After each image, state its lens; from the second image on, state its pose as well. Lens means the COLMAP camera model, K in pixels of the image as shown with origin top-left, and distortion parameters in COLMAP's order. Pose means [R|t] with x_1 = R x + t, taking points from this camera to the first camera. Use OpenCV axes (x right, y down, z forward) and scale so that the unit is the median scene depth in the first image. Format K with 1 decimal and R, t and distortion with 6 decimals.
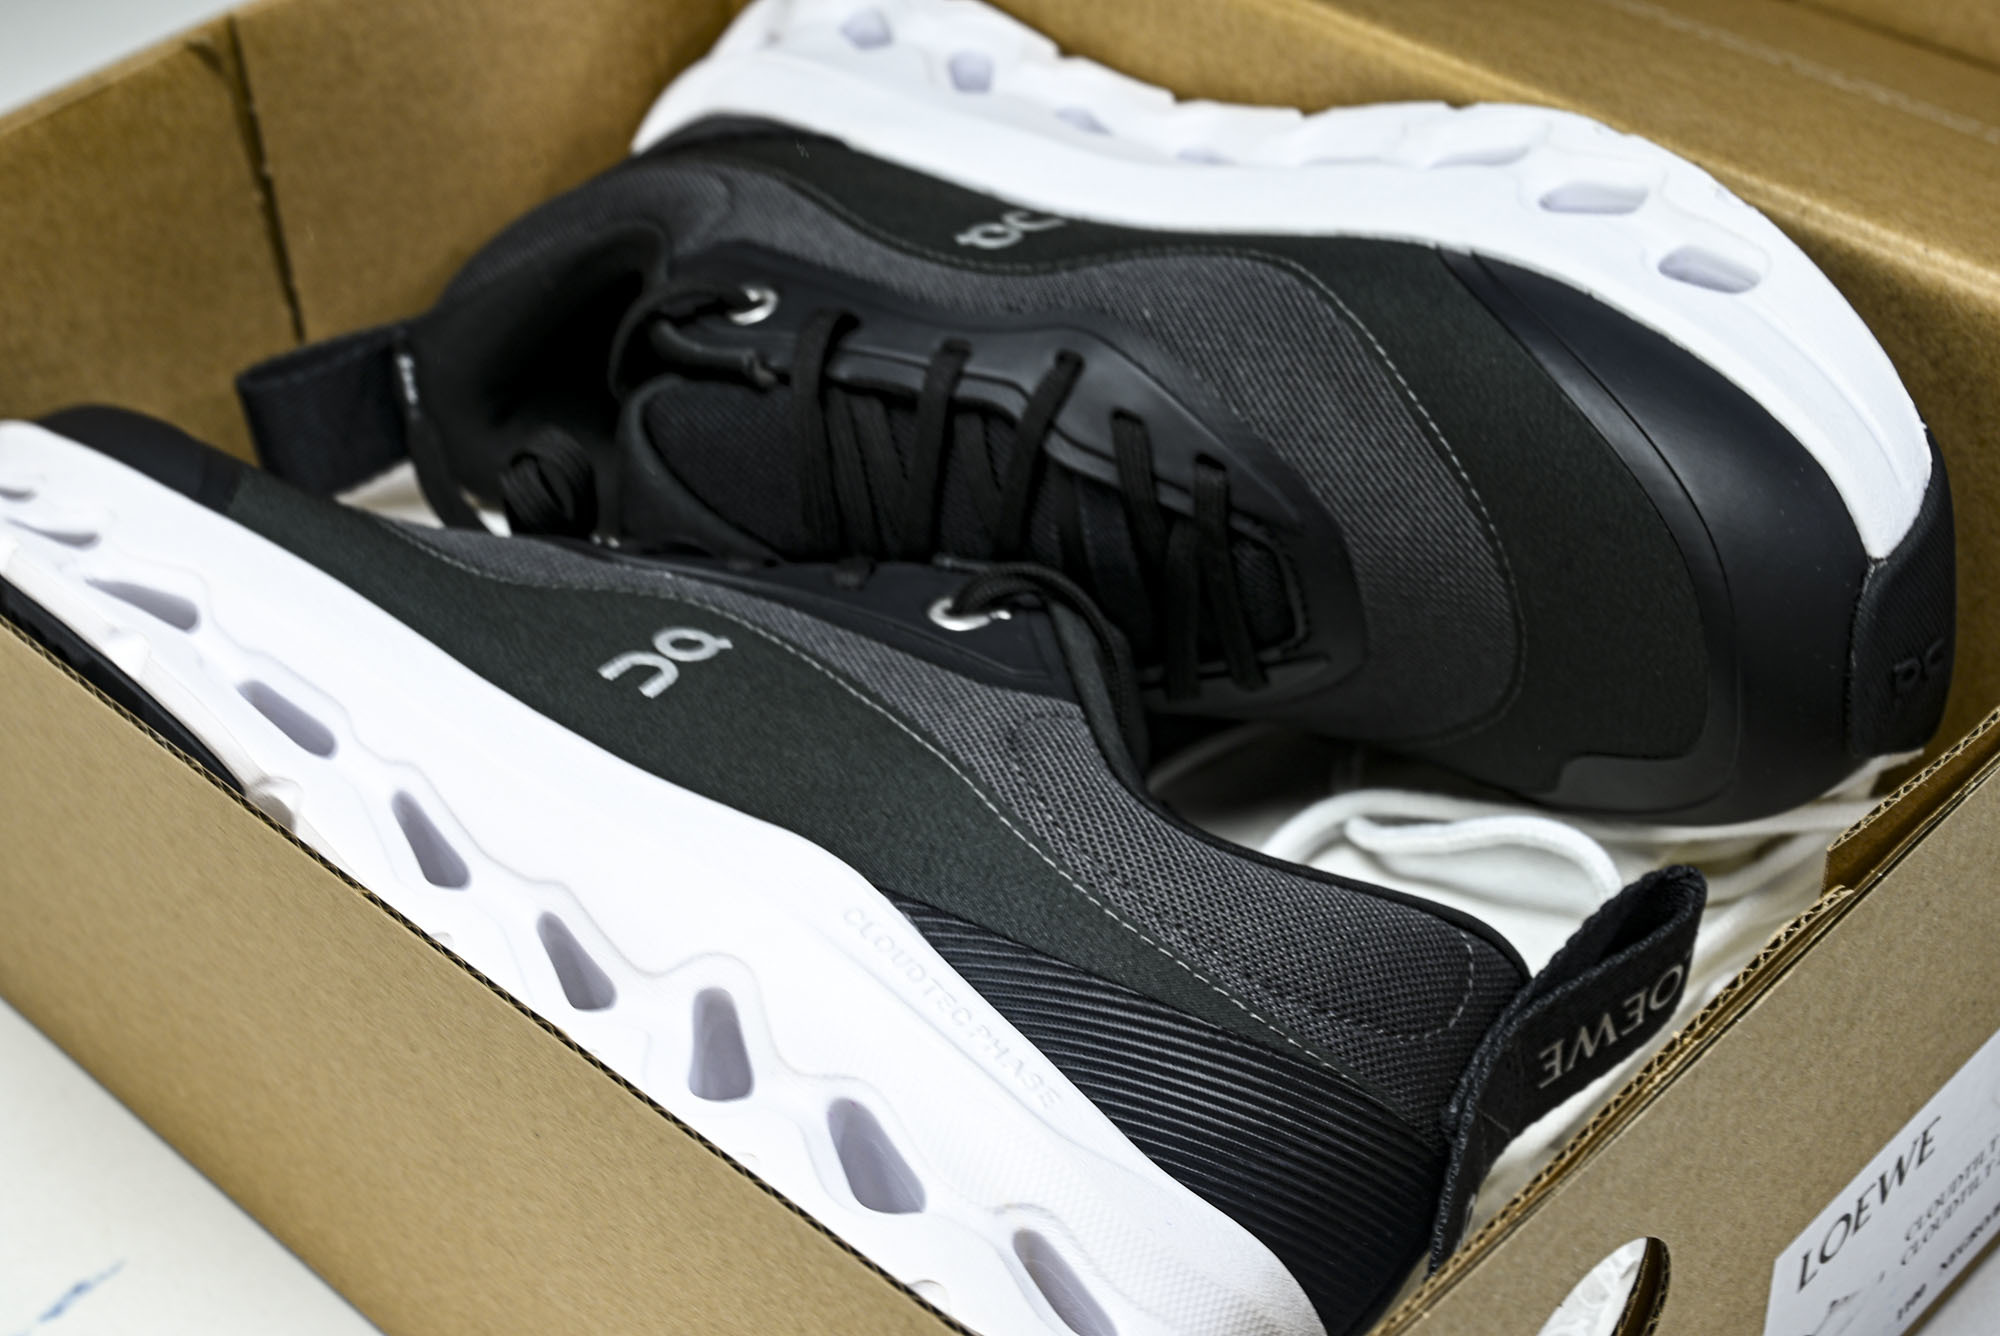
lens RADIAL K [[3191.1, 0, 993.8], [0, 3191.1, 674.5], [0, 0, 1]] dist [0.211564, 0.000000]
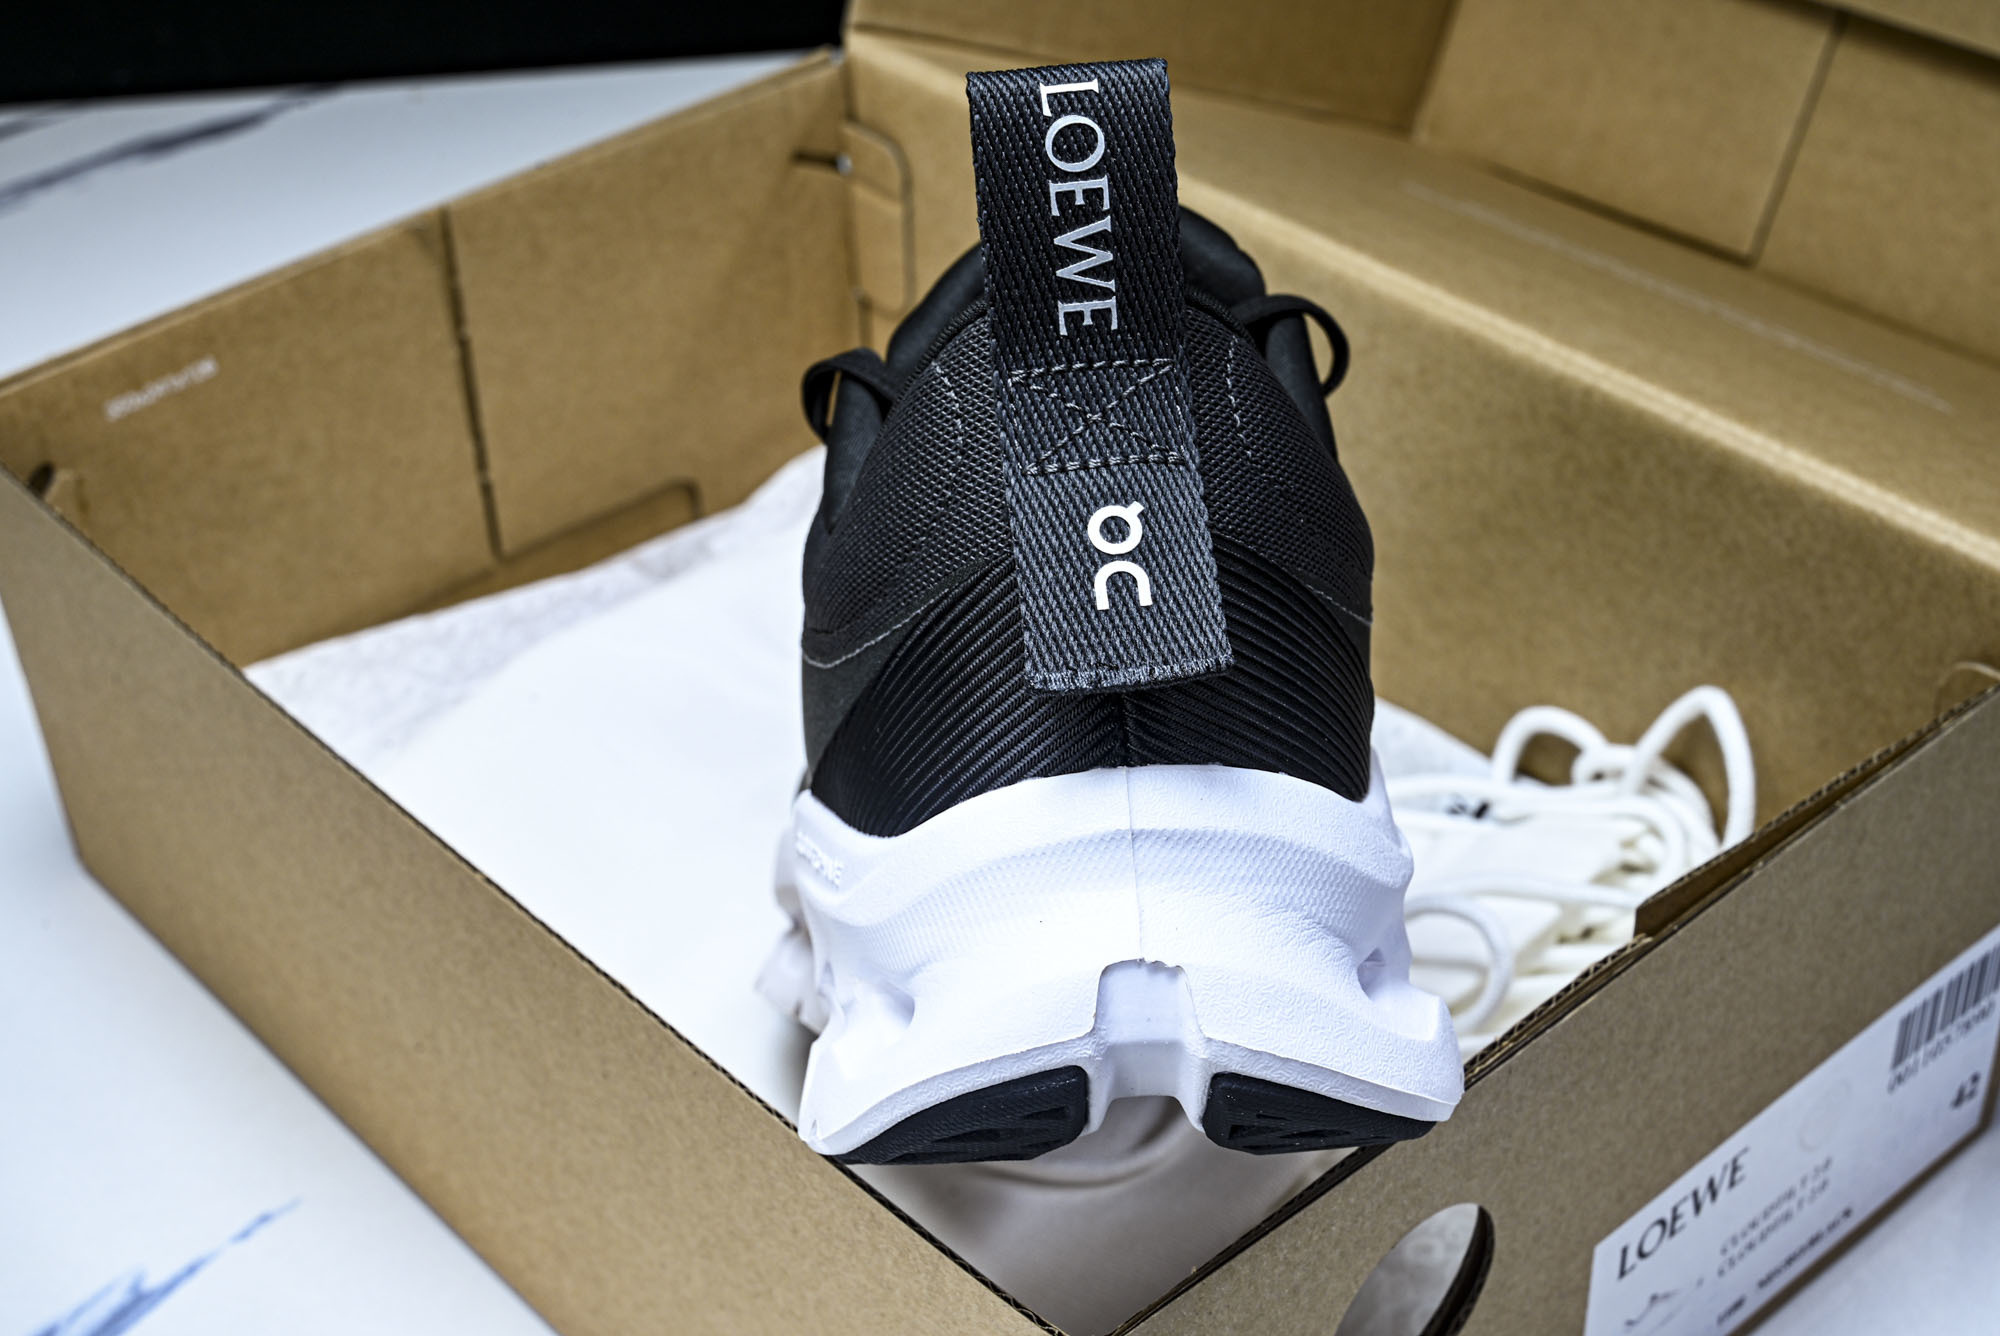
lens RADIAL K [[3040.8, 0, 997.4], [0, 3040.8, 685.0], [0, 0, 1]] dist [0.331682, 0.000000]
pose [[0.996764, 0.053338, -0.060133, 0.074677], [-0.057244, 0.996228, -0.065217, 0.058038], [0.056428, 0.068448, 0.996058, -0.202144]]
